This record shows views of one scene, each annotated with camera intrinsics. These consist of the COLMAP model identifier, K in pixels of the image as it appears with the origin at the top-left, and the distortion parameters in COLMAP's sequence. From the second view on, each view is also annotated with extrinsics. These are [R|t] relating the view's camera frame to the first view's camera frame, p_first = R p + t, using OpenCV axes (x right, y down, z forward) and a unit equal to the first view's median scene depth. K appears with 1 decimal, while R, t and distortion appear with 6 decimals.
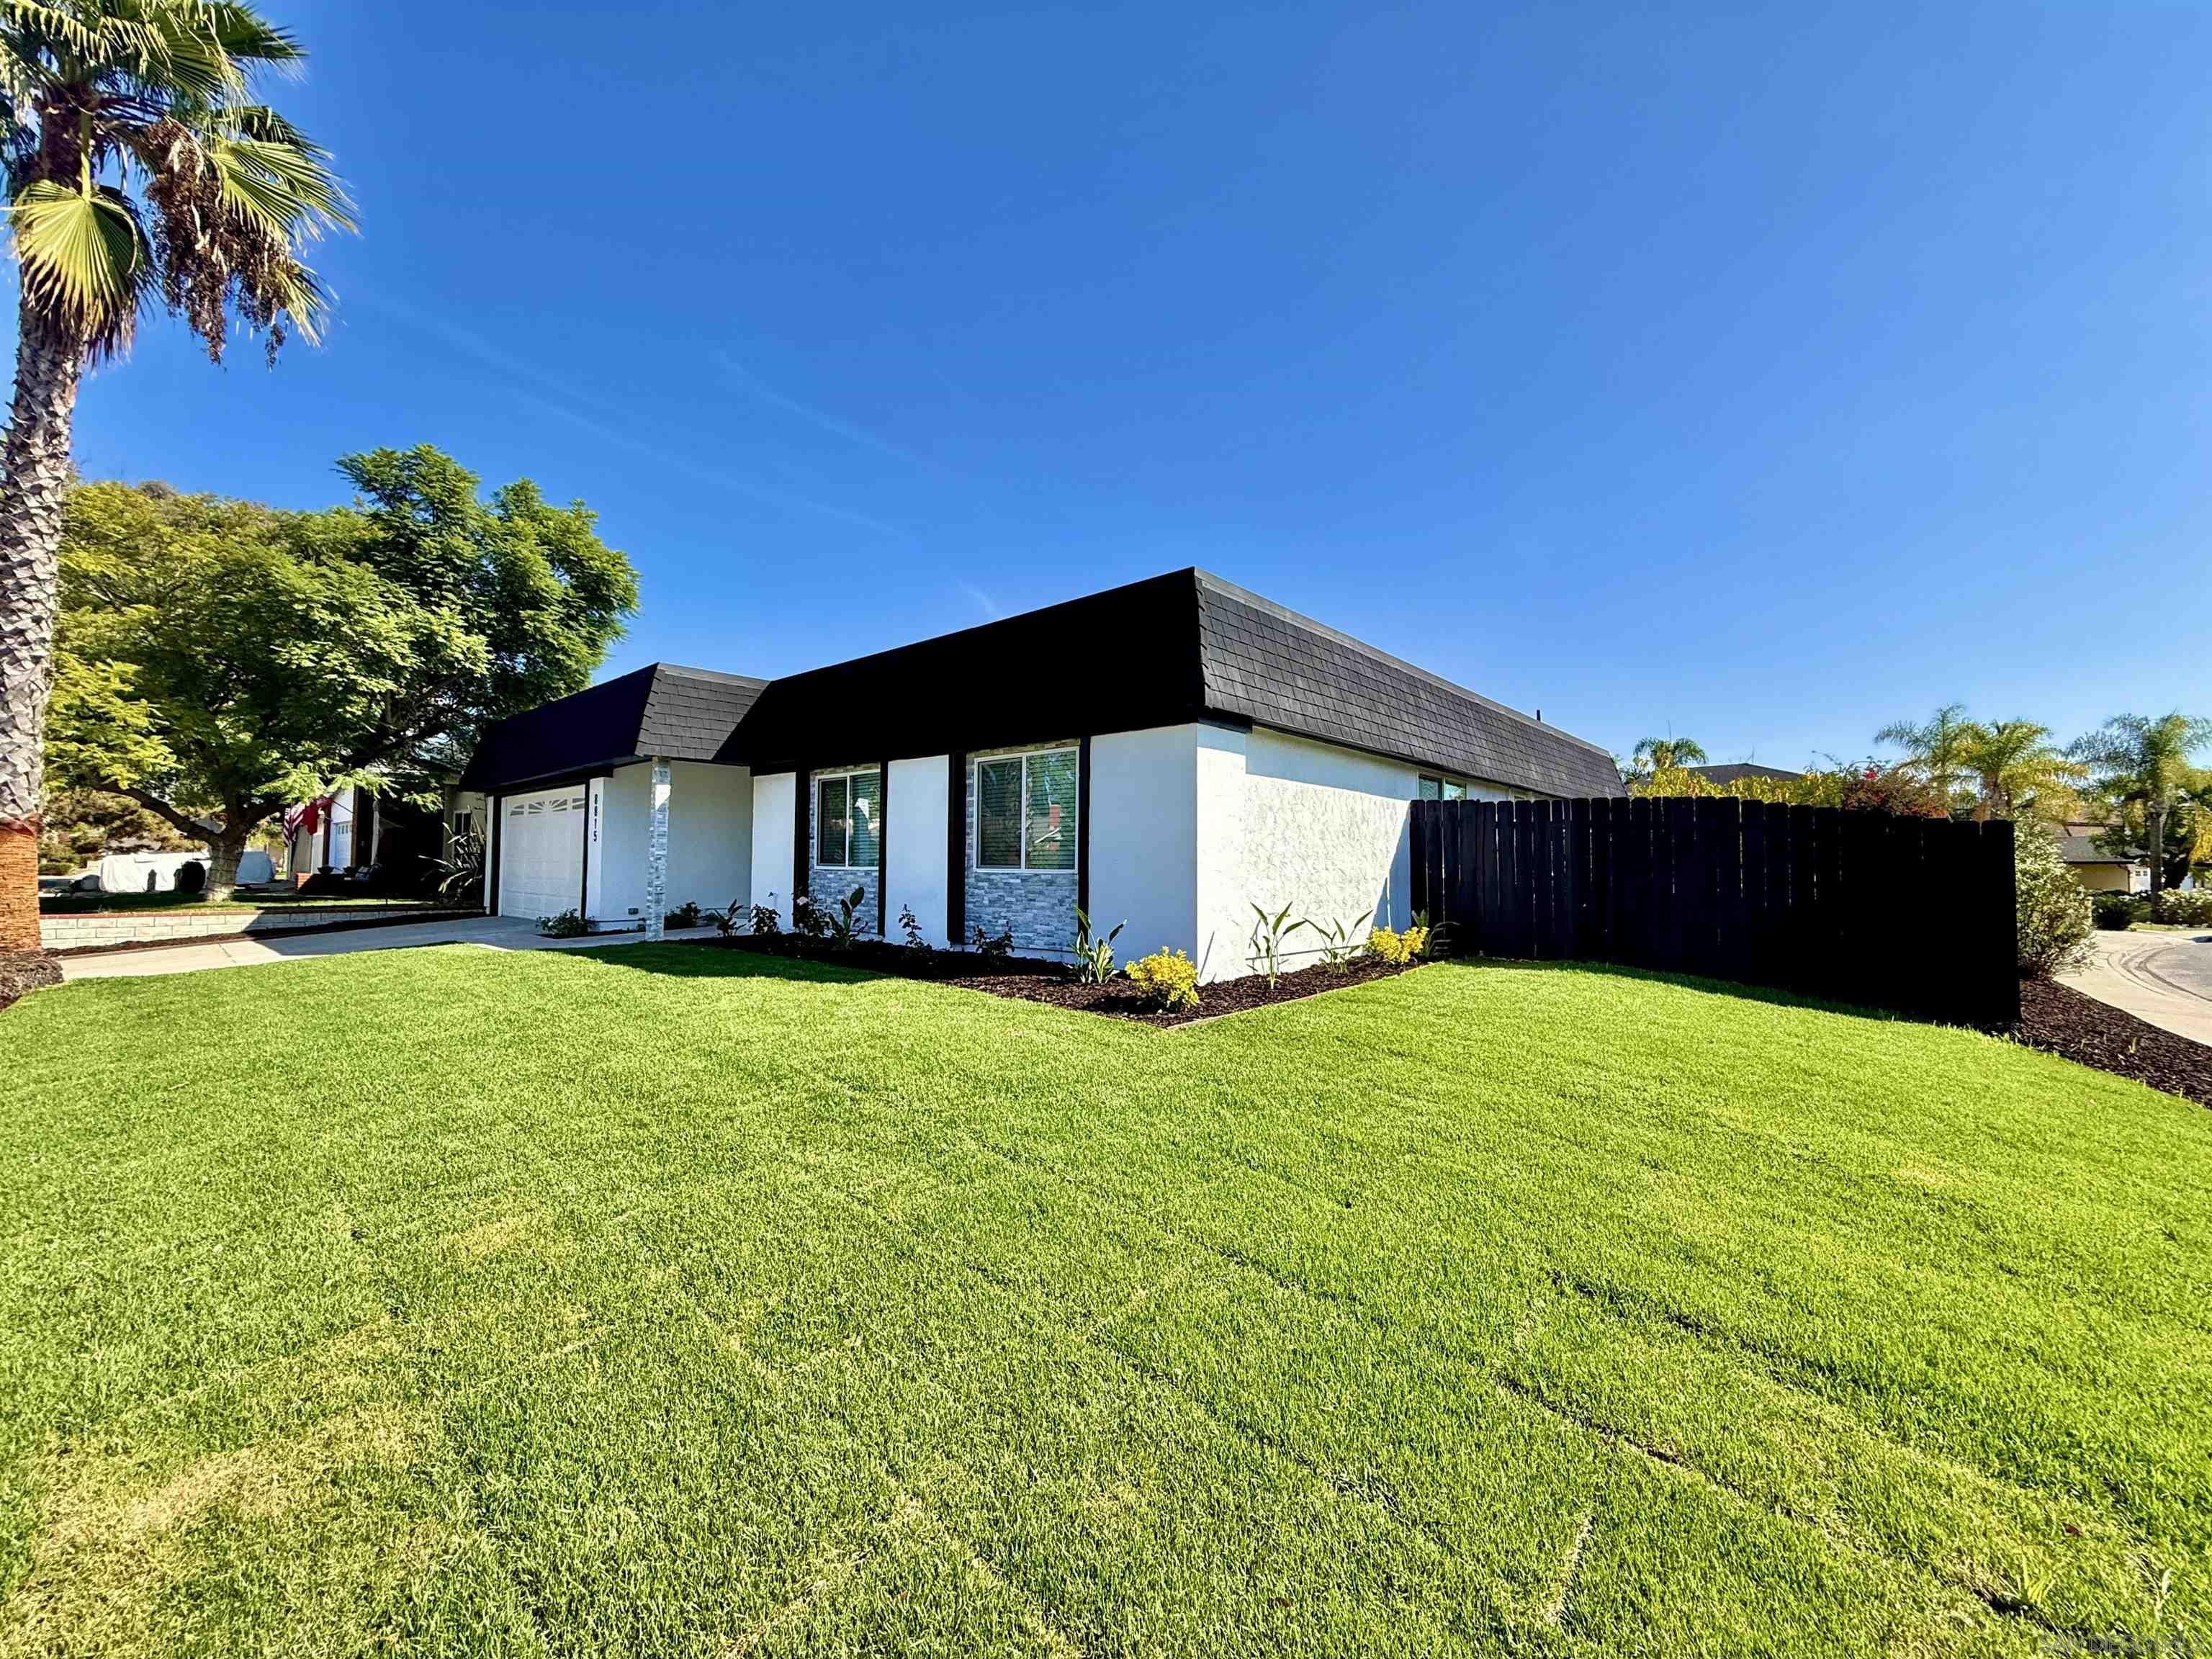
lens RADIAL K [[879.4, 0, 1098.0], [0, 879.4, 844.6], [0, 0, 1]] dist [-0.000884, 0.000499]
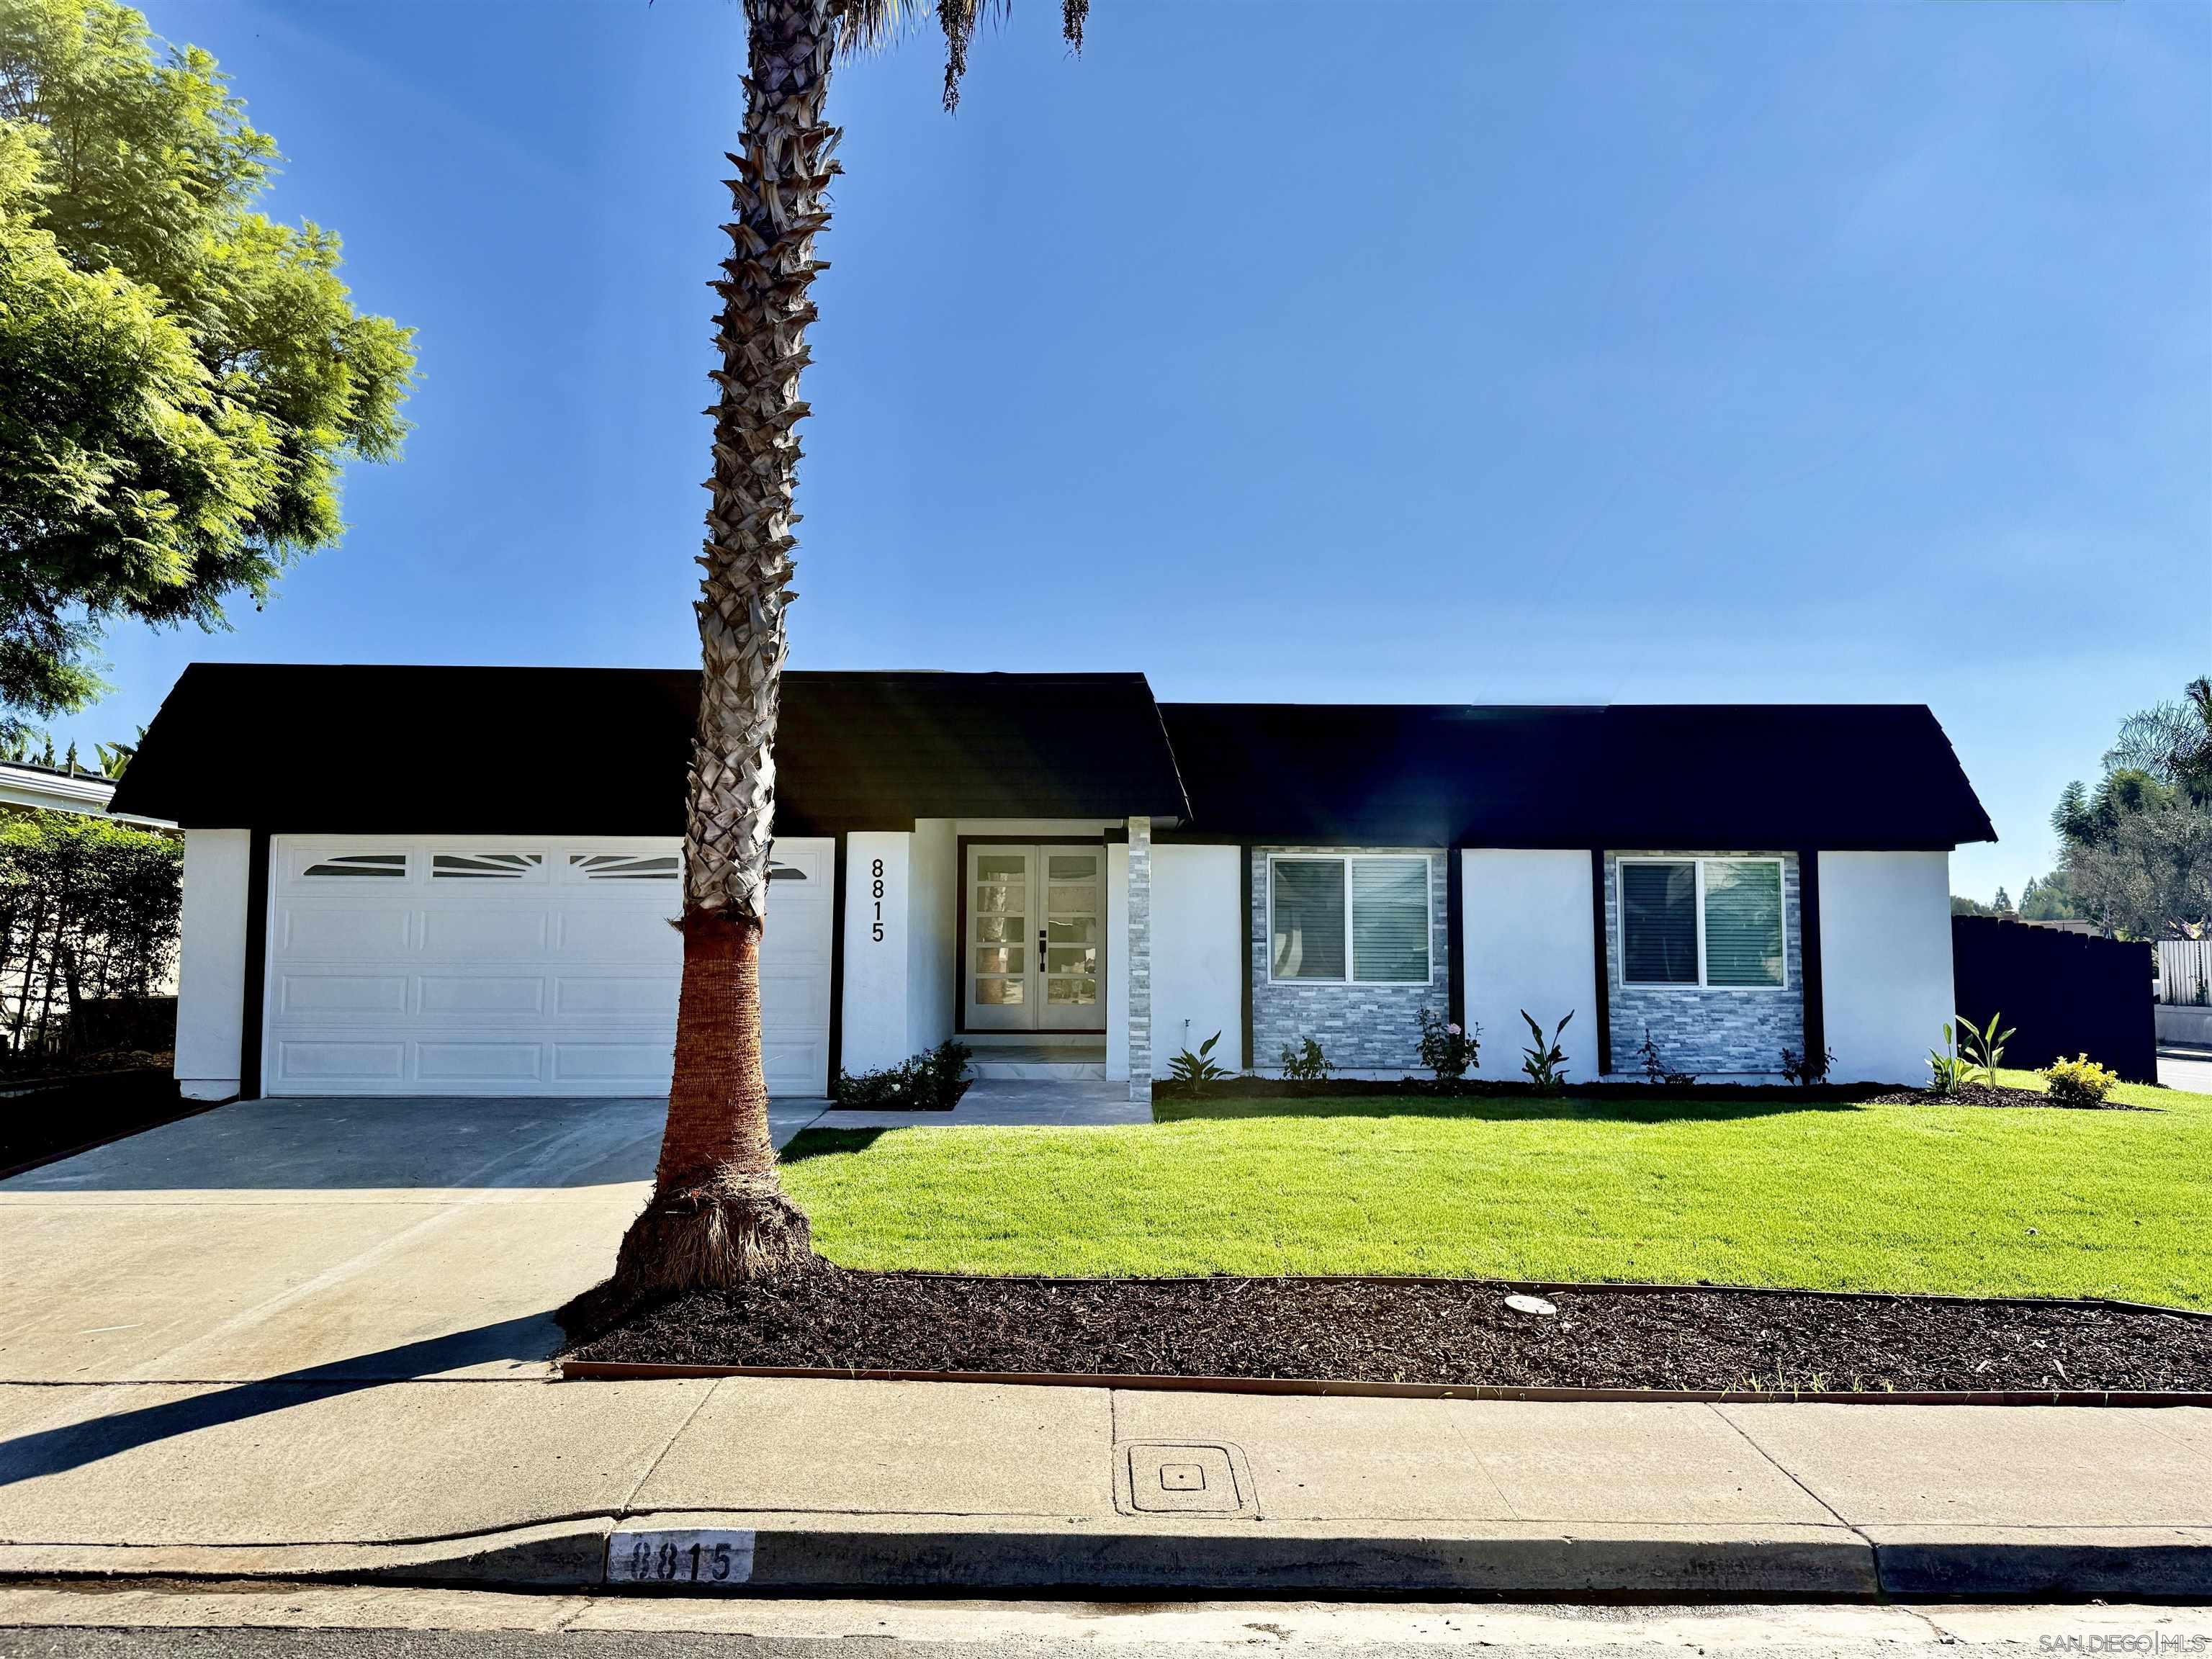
lens RADIAL K [[1528.6, 0, 1107.9], [0, 1528.6, 818.9], [0, 0, 1]] dist [0.057176, -0.006909]
pose [[0.747887, 0.050562, 0.661897, -1.297448], [-0.018517, 0.998296, -0.055337, -0.036155], [-0.663567, 0.029129, 0.747549, 0.170144]]
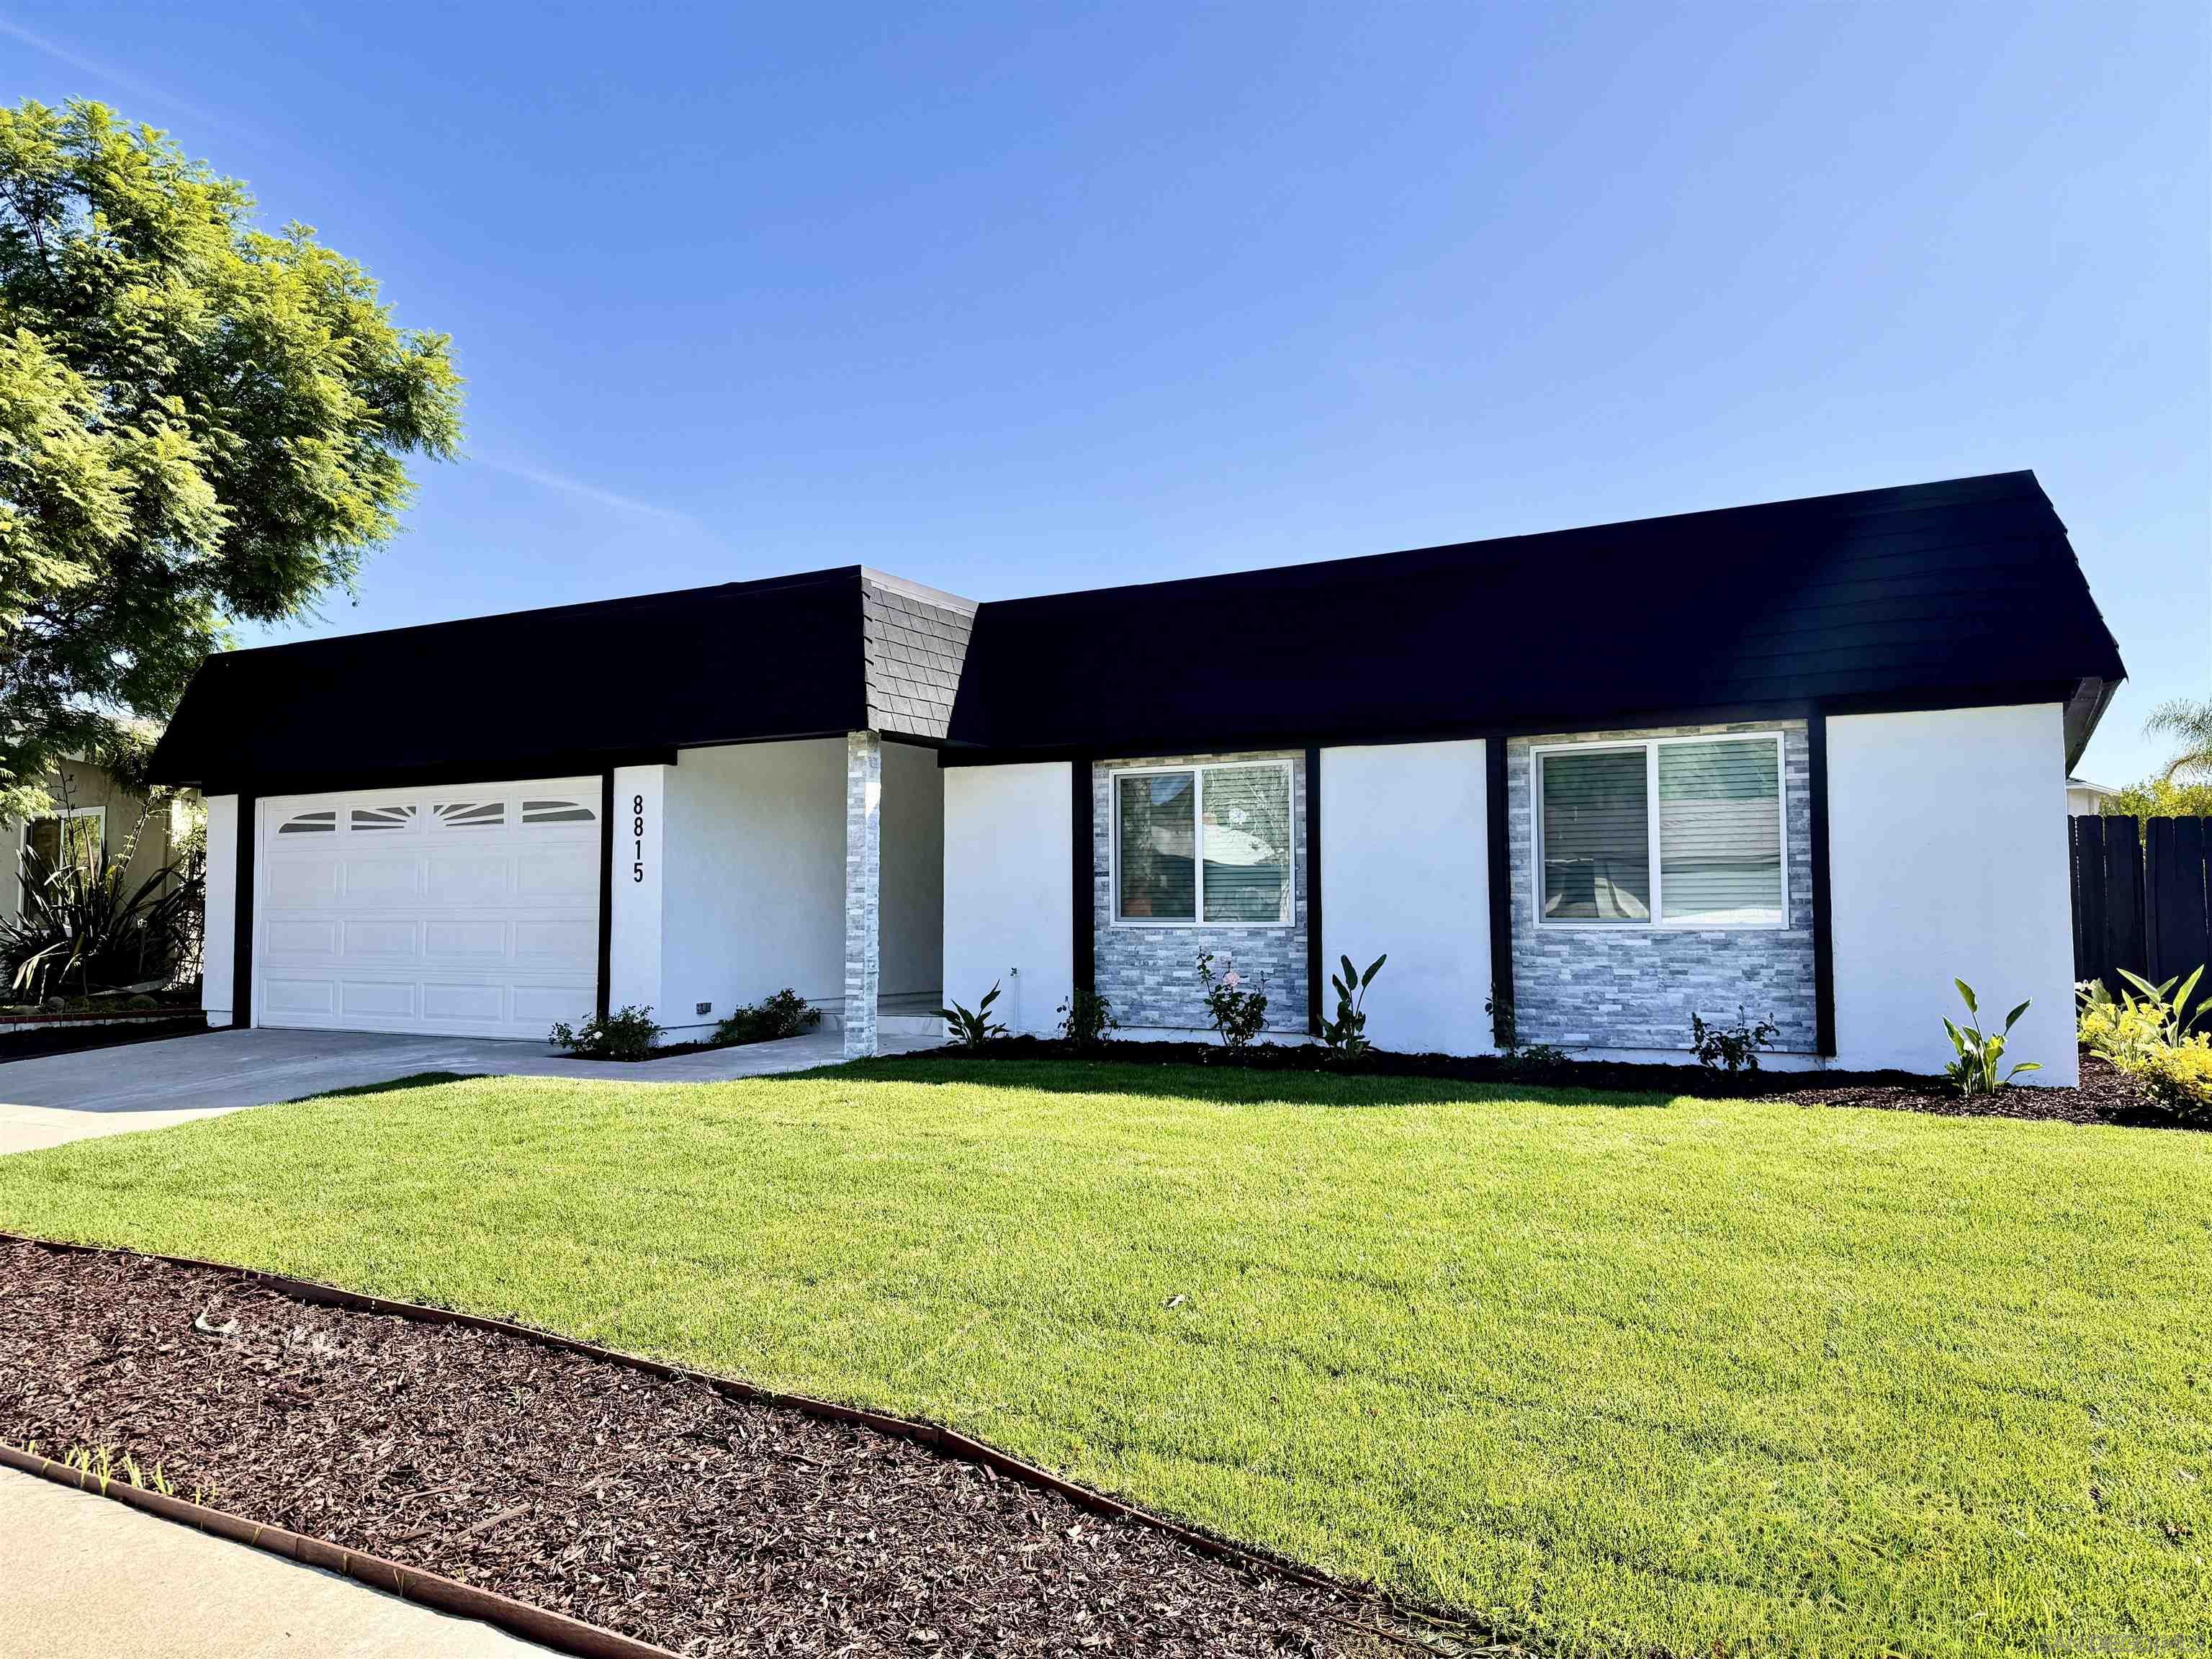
lens RADIAL K [[1528.6, 0, 1105.0], [0, 1528.6, 825.6], [0, 0, 1]] dist [0.057176, -0.006909]
pose [[0.975216, 0.000402, 0.221254, -0.577764], [0.006243, 0.999550, -0.029331, -0.010172], [-0.221167, 0.029986, 0.974775, 0.005076]]
